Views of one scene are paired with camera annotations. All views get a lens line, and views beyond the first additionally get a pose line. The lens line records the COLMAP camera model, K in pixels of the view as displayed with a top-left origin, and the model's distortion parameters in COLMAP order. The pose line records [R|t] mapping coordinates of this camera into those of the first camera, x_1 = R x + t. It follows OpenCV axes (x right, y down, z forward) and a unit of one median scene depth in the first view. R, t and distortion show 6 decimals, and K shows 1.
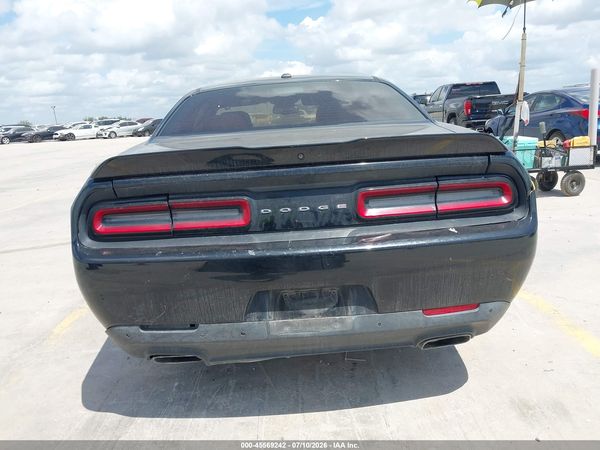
lens RADIAL K [[477.5, 0, 293.9], [0, 477.5, 241.6], [0, 0, 1]] dist [0.008435, -0.000036]
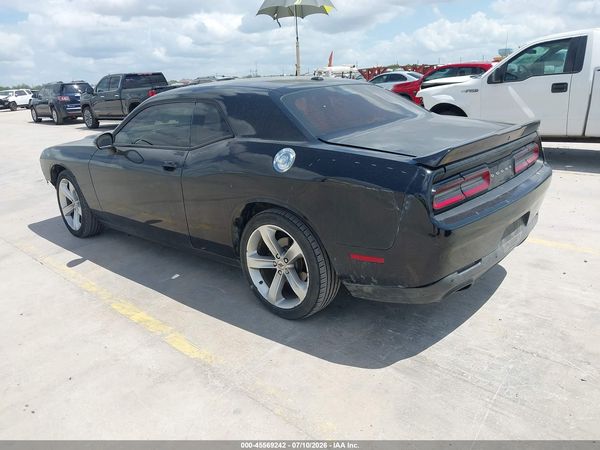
lens RADIAL K [[477.5, 0, 299.2], [0, 477.5, 227.4], [0, 0, 1]] dist [0.008435, -0.000036]
pose [[0.696912, -0.197937, 0.689300, -0.175617], [0.199504, 0.976726, 0.078766, -0.015621], [-0.688848, 0.082625, 0.720182, 0.036713]]
